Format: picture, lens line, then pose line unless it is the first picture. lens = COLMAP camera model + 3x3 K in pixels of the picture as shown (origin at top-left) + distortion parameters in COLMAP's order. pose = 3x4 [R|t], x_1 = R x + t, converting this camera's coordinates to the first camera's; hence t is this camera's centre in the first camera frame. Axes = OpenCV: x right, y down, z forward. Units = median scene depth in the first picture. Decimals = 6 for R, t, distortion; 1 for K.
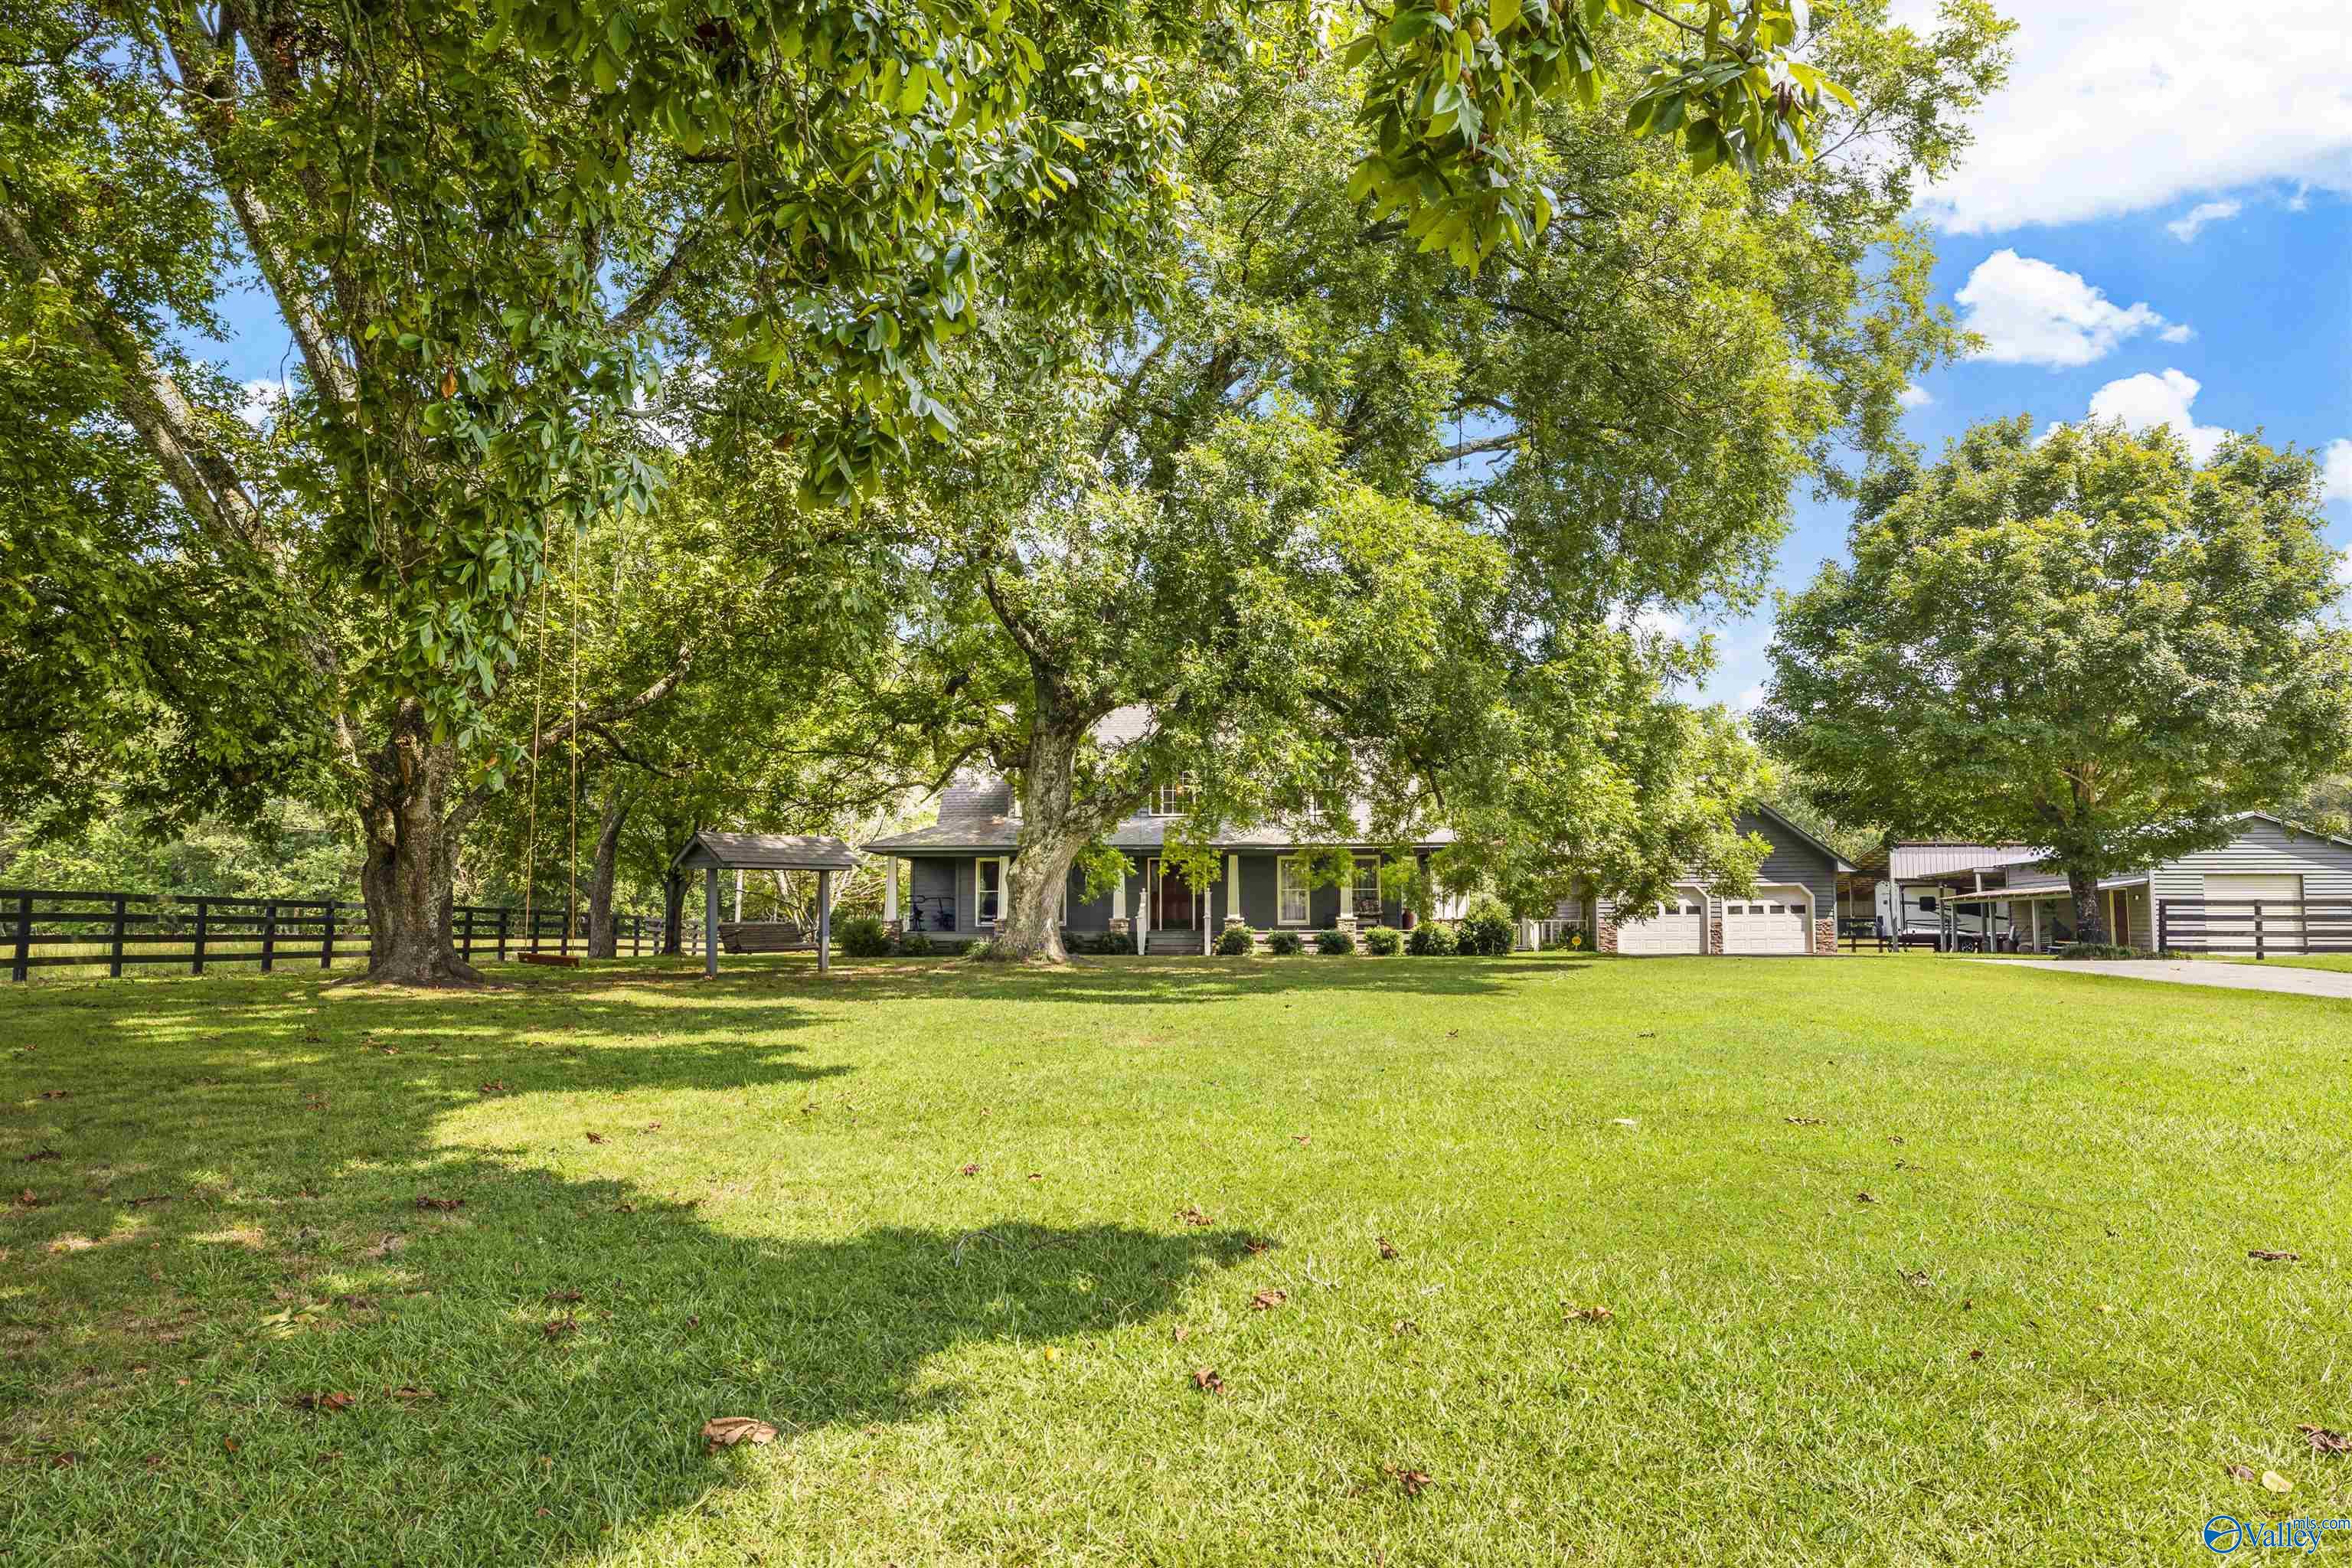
lens RADIAL K [[1581.4, 0, 1185.4], [0, 1581.4, 774.4], [0, 0, 1]] dist [0.000022, 0.000066]
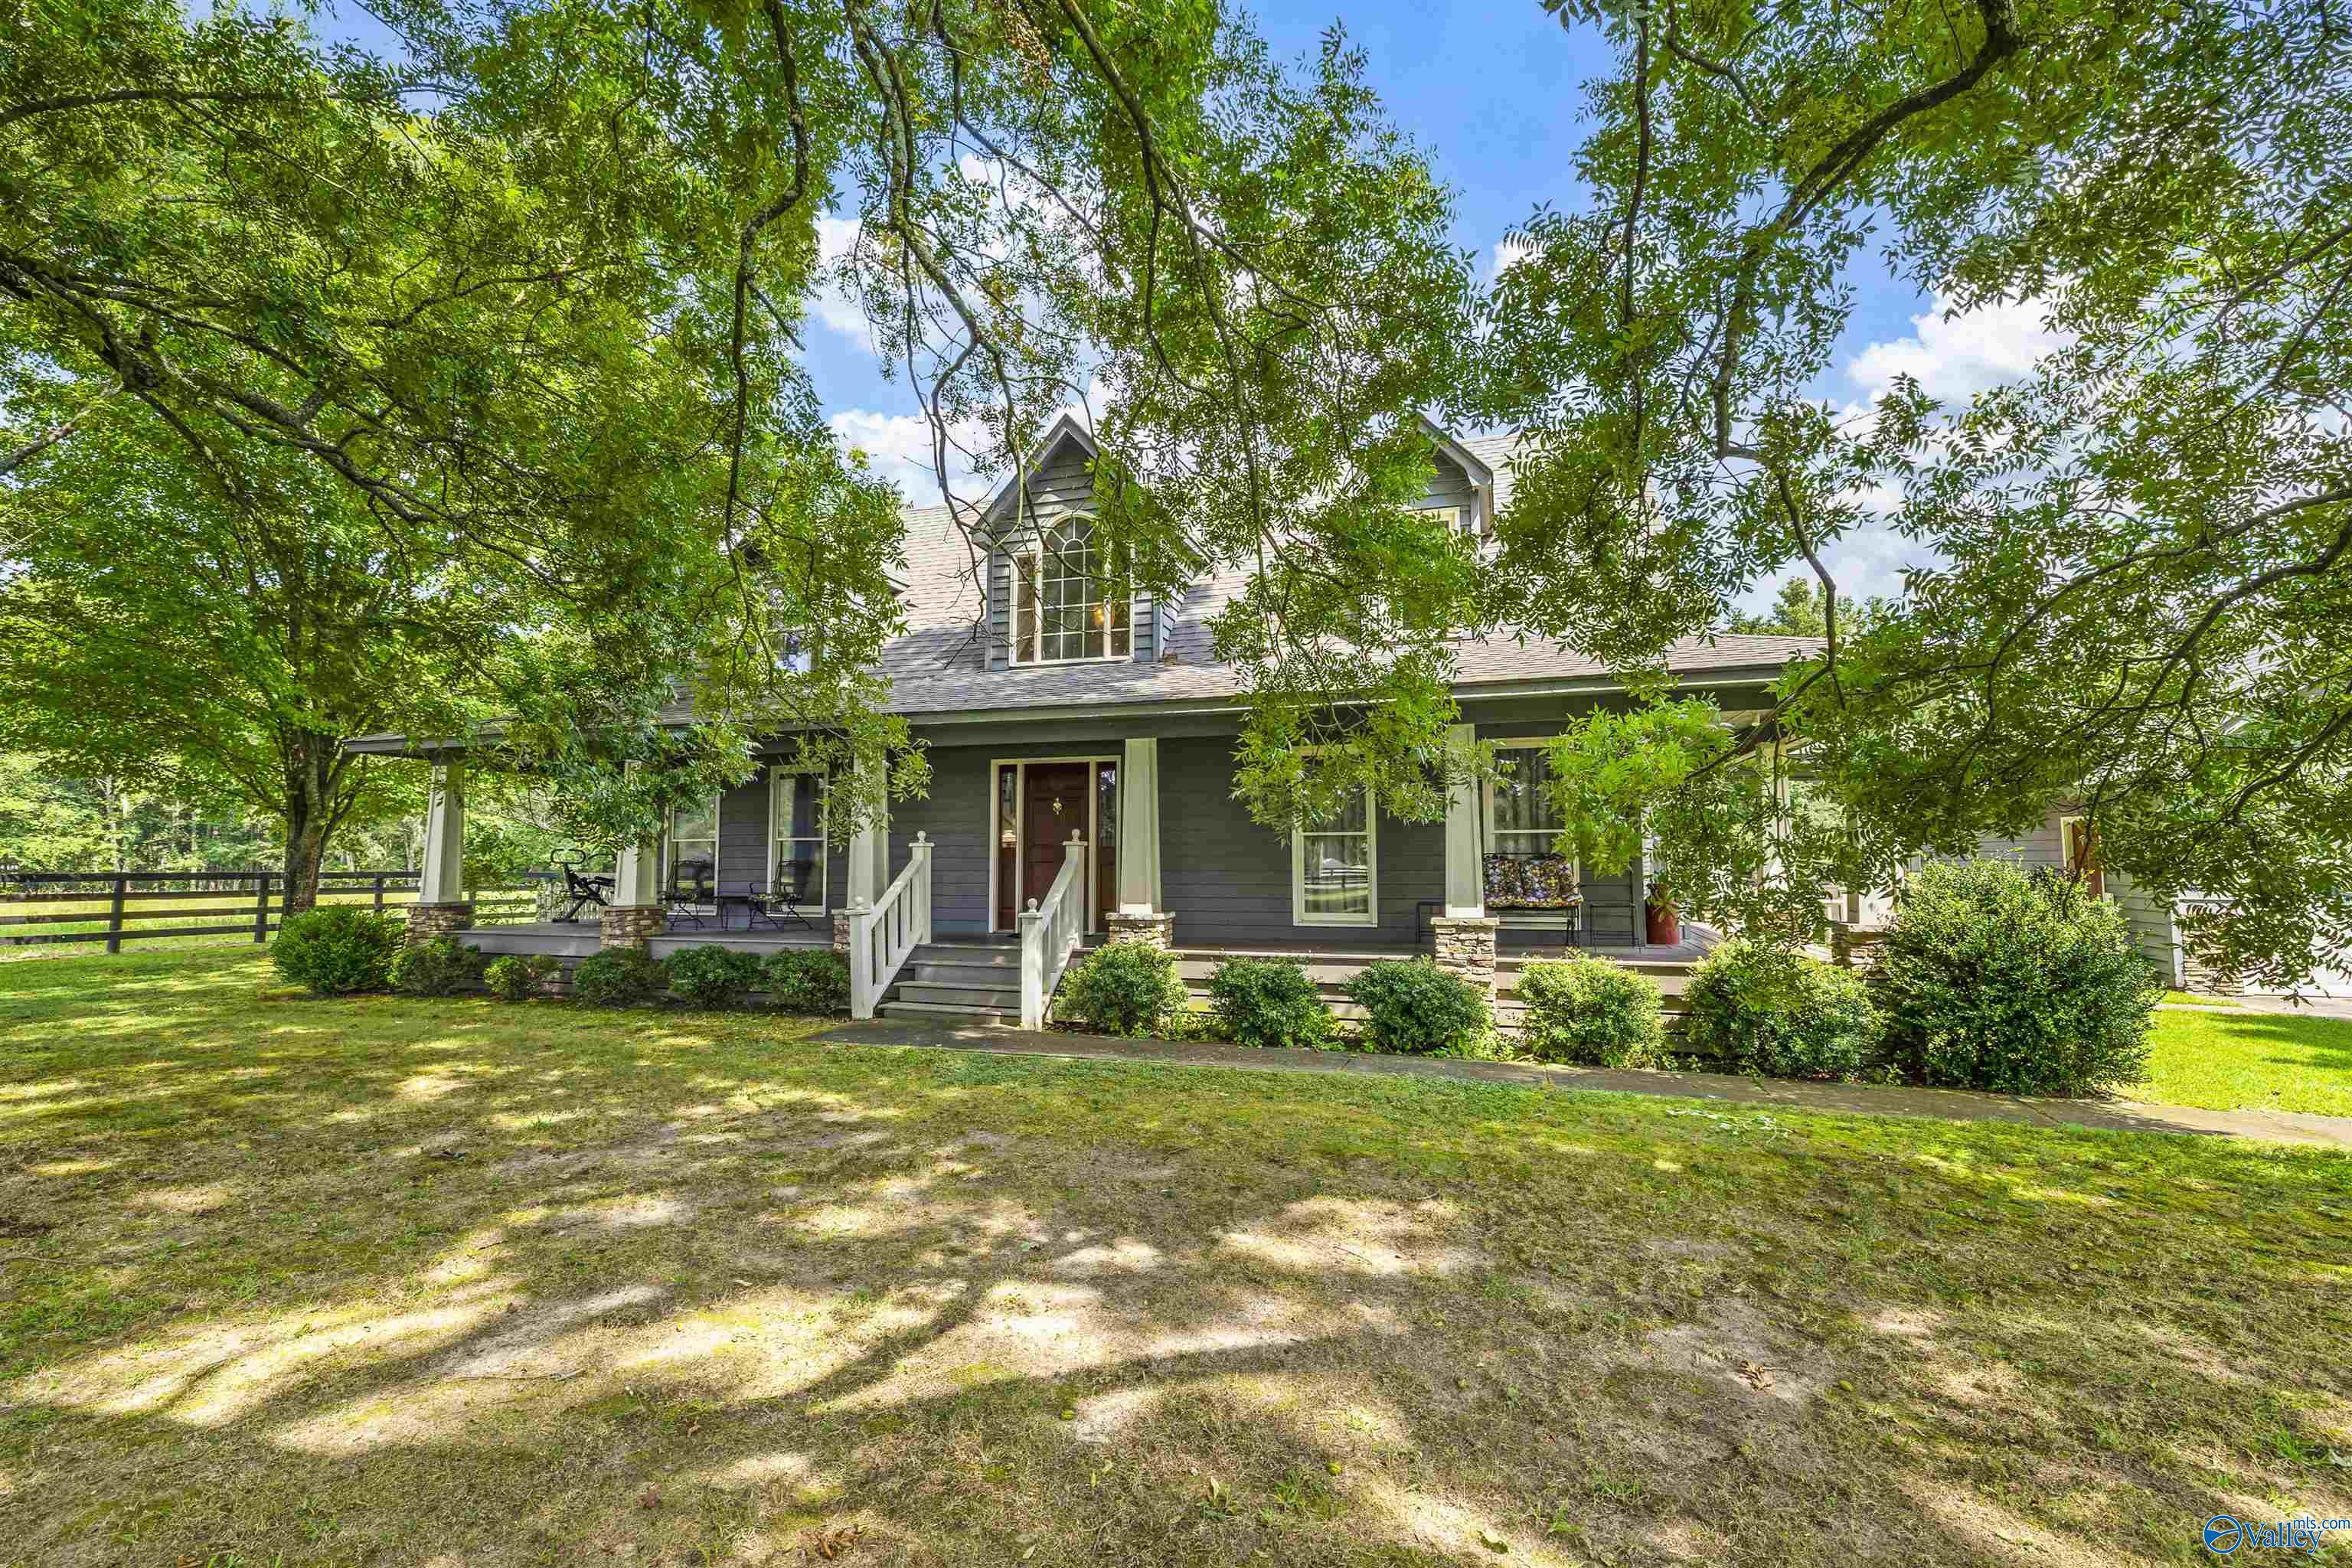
lens RADIAL K [[1035.3, 0, 1180.4], [0, 1035.3, 749.7], [0, 0, 1]] dist [-0.000542, 0.000143]
pose [[0.965526, -0.025450, -0.259060, 0.106493], [0.015835, 0.999108, -0.039137, 0.066293], [0.259825, 0.033686, 0.965068, 0.816411]]
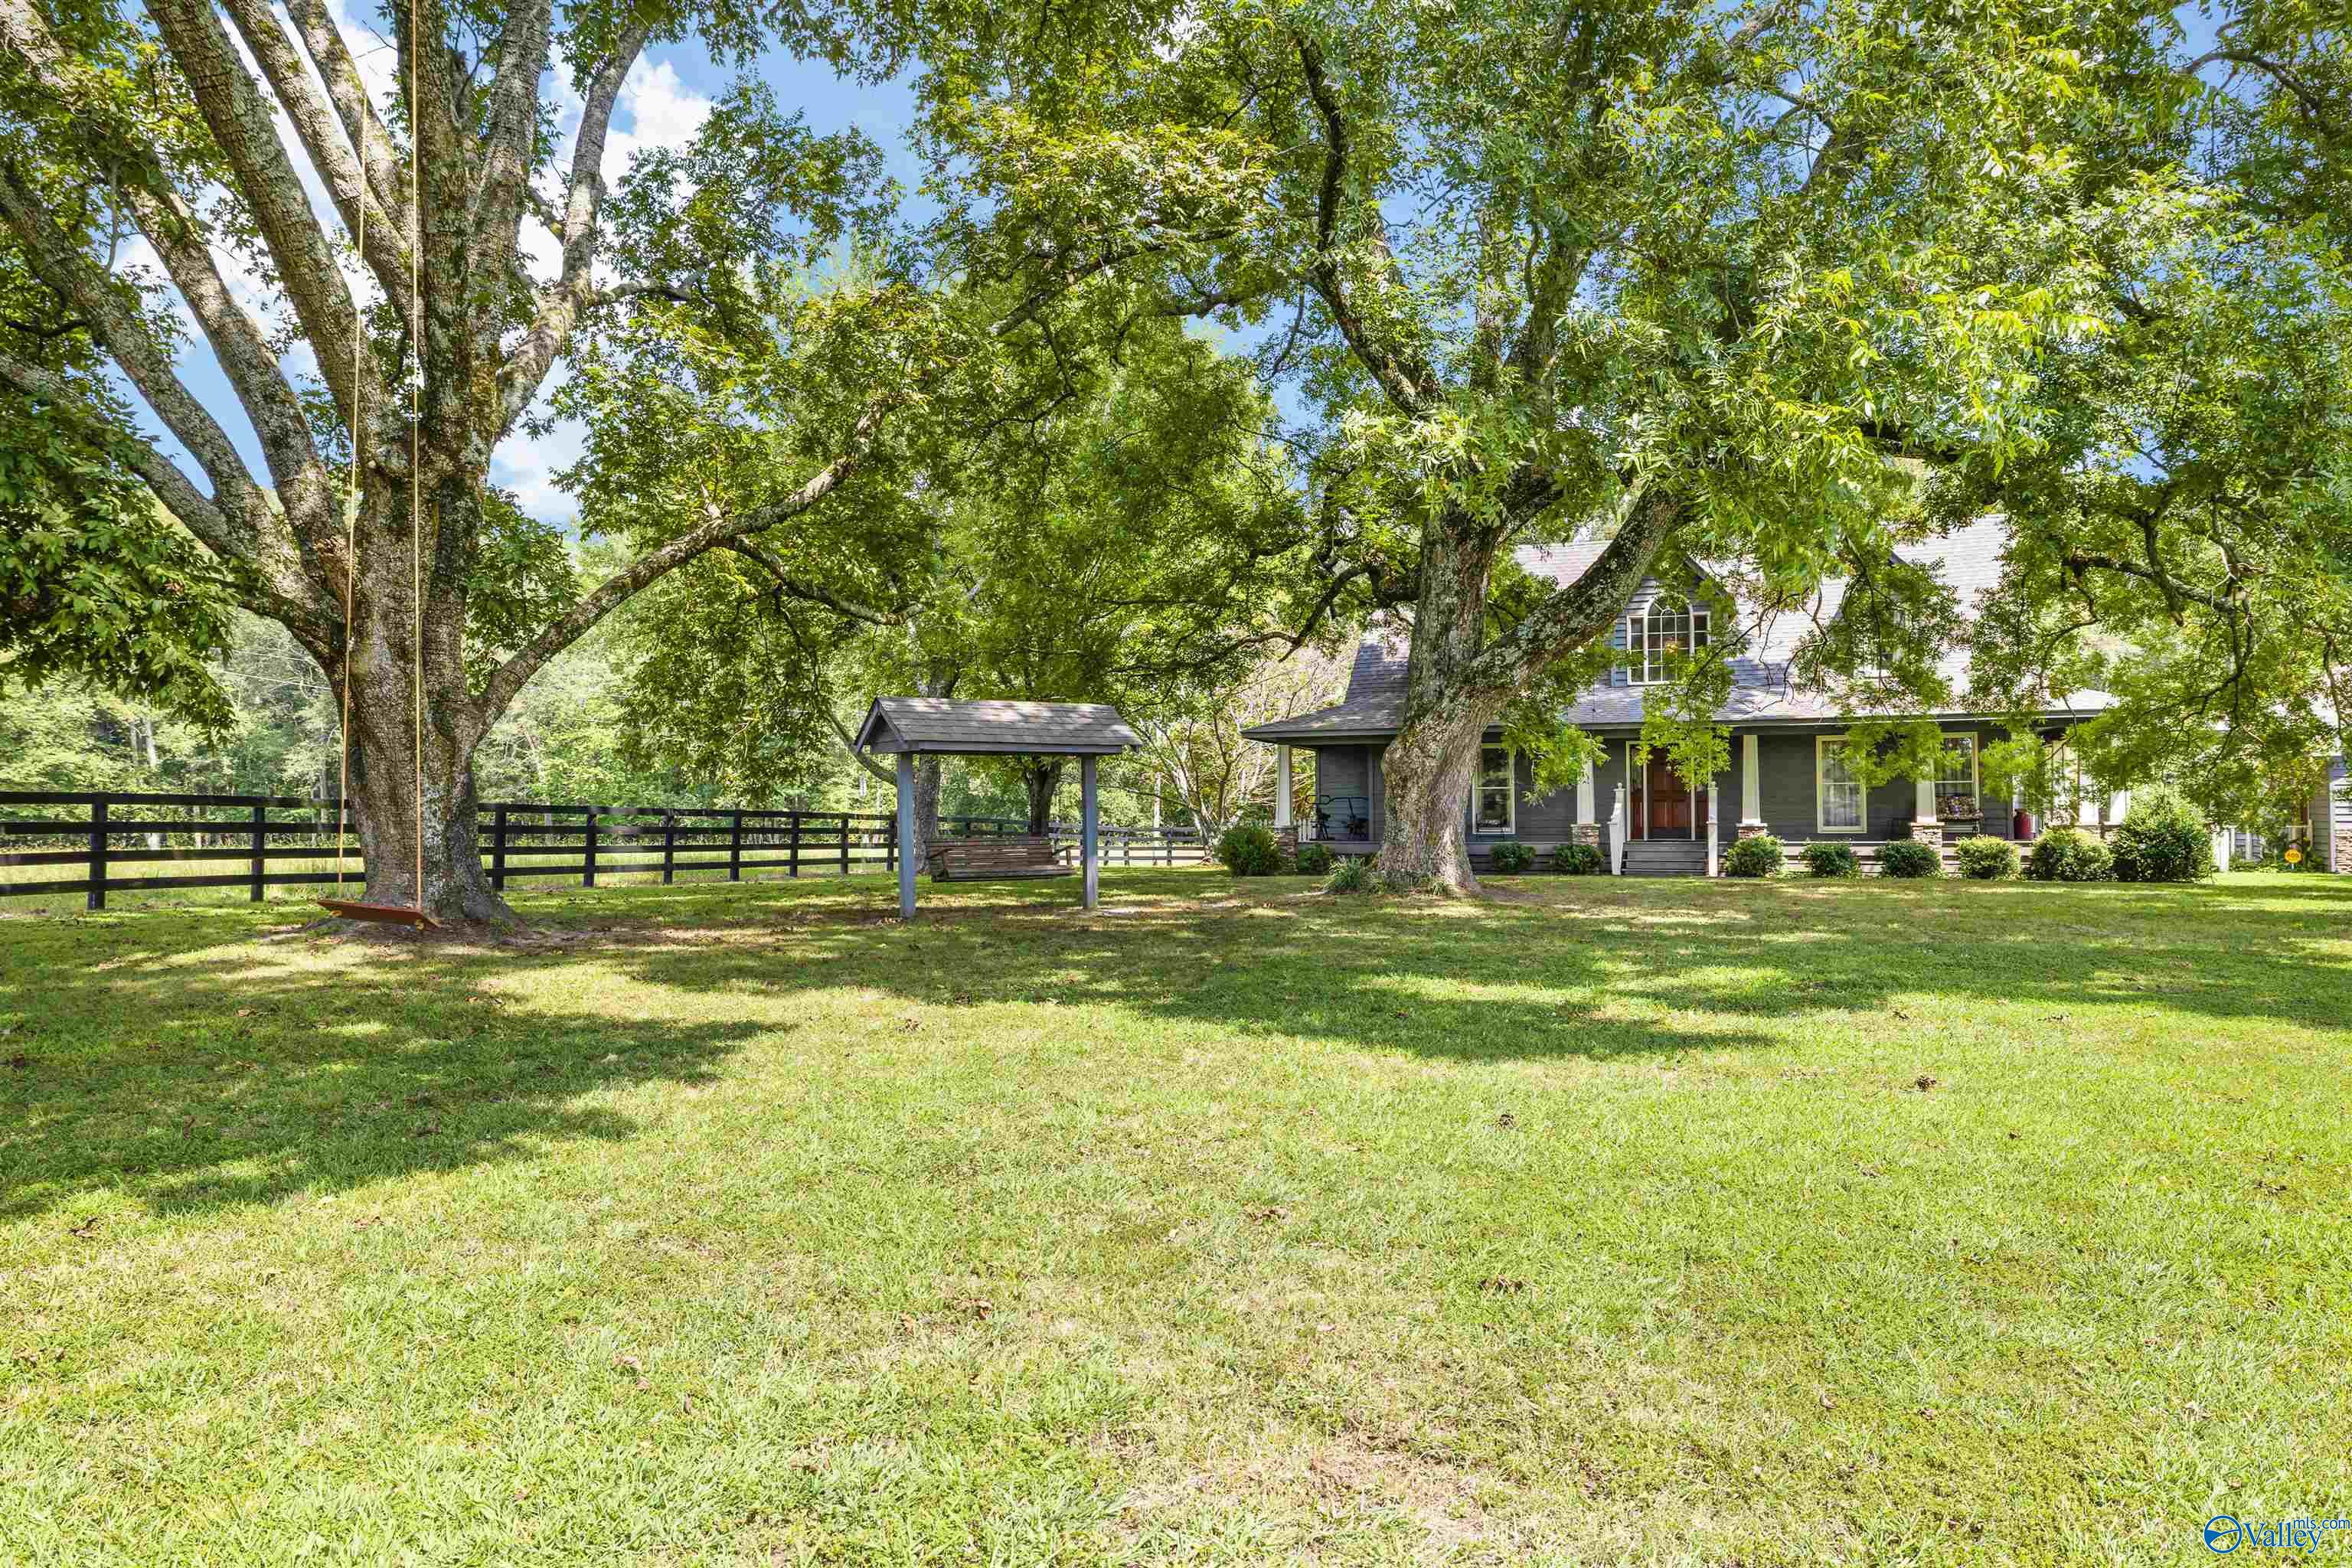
lens RADIAL K [[1581.4, 0, 1185.4], [0, 1581.4, 774.4], [0, 0, 1]] dist [0.000022, 0.000066]
pose [[0.951453, -0.010606, -0.307610, 0.007722], [0.029395, 0.997969, 0.056511, 0.022303], [0.306386, -0.062810, 0.949833, 0.262782]]
